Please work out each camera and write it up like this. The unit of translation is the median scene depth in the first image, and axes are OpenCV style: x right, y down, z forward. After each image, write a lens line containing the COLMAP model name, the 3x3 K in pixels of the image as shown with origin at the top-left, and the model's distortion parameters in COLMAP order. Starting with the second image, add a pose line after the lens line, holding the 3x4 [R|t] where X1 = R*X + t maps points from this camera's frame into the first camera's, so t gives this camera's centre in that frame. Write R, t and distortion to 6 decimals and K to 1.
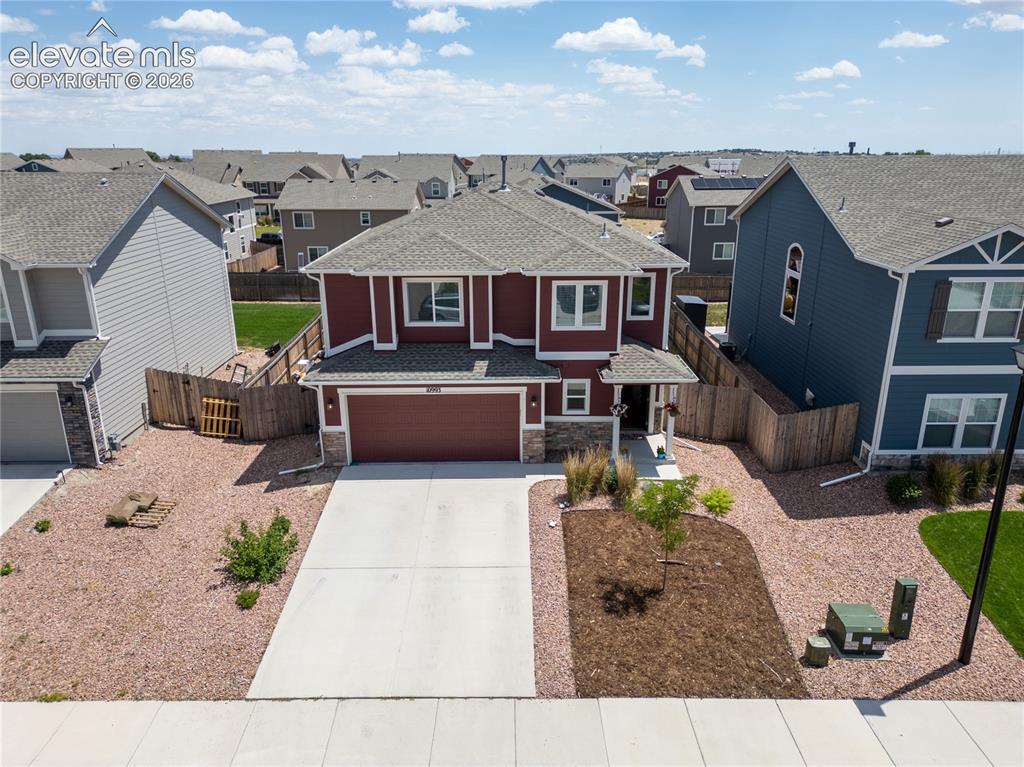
lens RADIAL K [[716.5, 0, 512.0], [0, 716.5, 383.5], [0, 0, 1]] dist [0.070324, -0.065348]
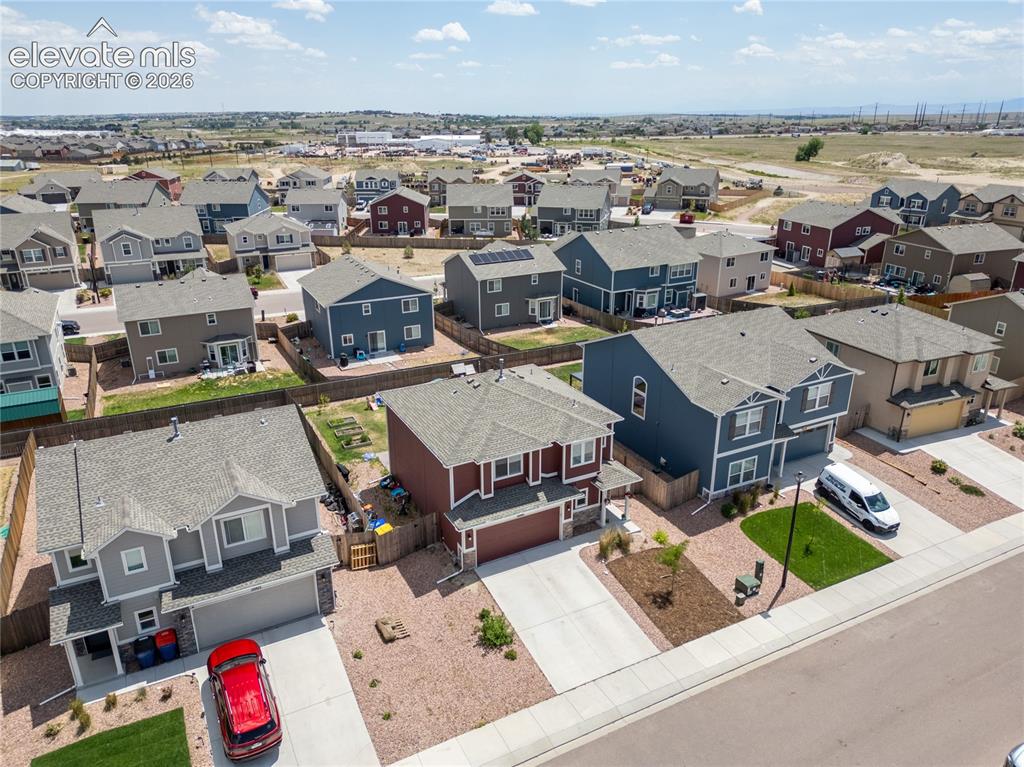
lens RADIAL K [[716.5, 0, 512.0], [0, 716.5, 383.5], [0, 0, 1]] dist [0.070324, -0.065348]
pose [[0.889613, -0.162961, 0.426653, -0.848572], [0.141269, 0.986548, 0.082256, -0.471414], [-0.434318, -0.012904, 0.900667, -0.615352]]
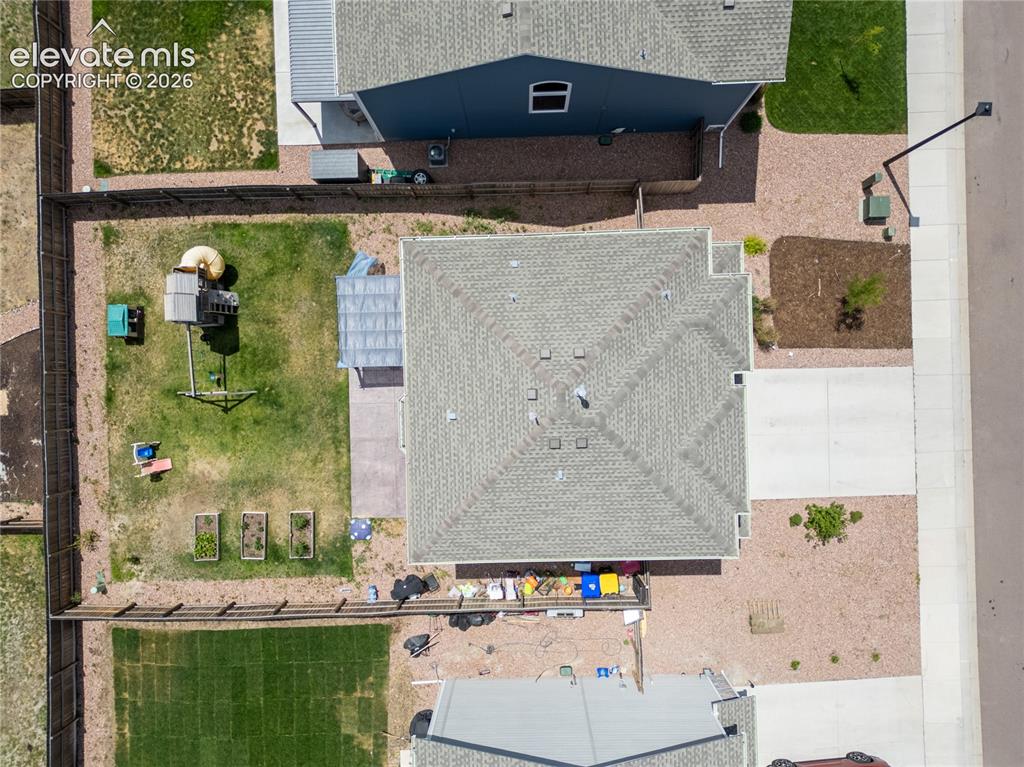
lens RADIAL K [[716.5, 0, 512.0], [0, 716.5, 383.5], [0, 0, 1]] dist [0.070324, -0.065348]
pose [[-0.017377, -0.999849, -0.000601, 0.001657], [0.329314, -0.006291, 0.944200, -1.398445], [-0.944061, 0.016210, 0.329373, 0.946814]]
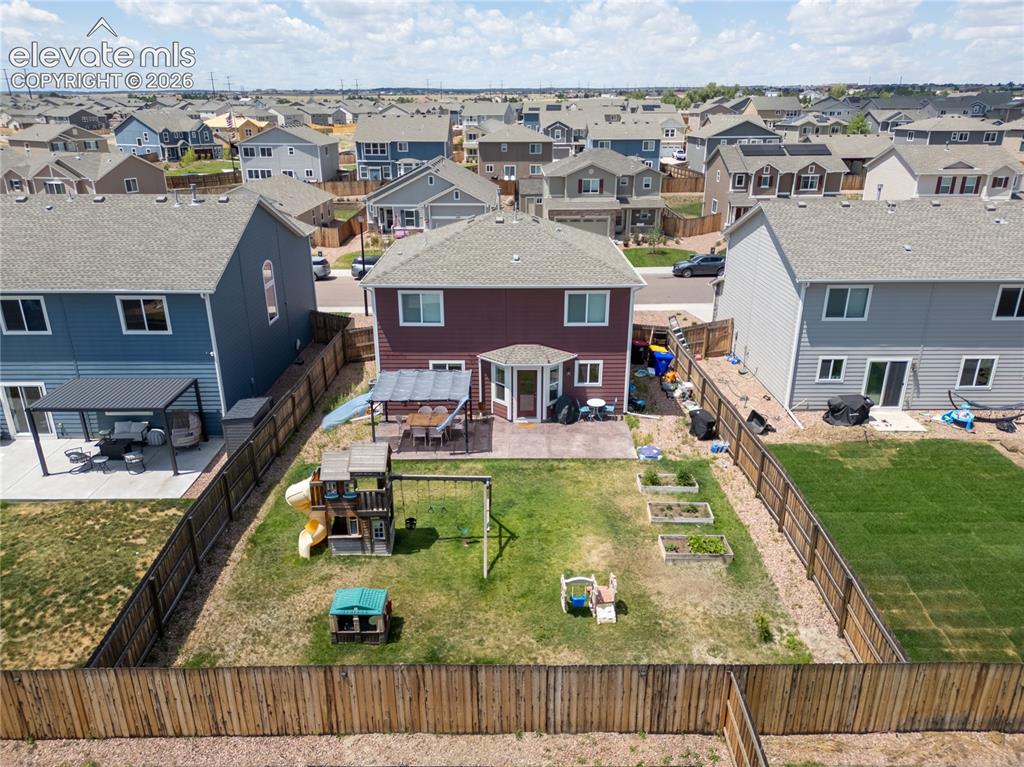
lens RADIAL K [[716.5, 0, 512.0], [0, 716.5, 383.5], [0, 0, 1]] dist [0.070324, -0.065348]
pose [[-0.999979, 0.005372, 0.003757, -0.049002], [0.006538, 0.775904, 0.630818, -1.023588], [0.000474, 0.630829, -0.775922, 2.722562]]
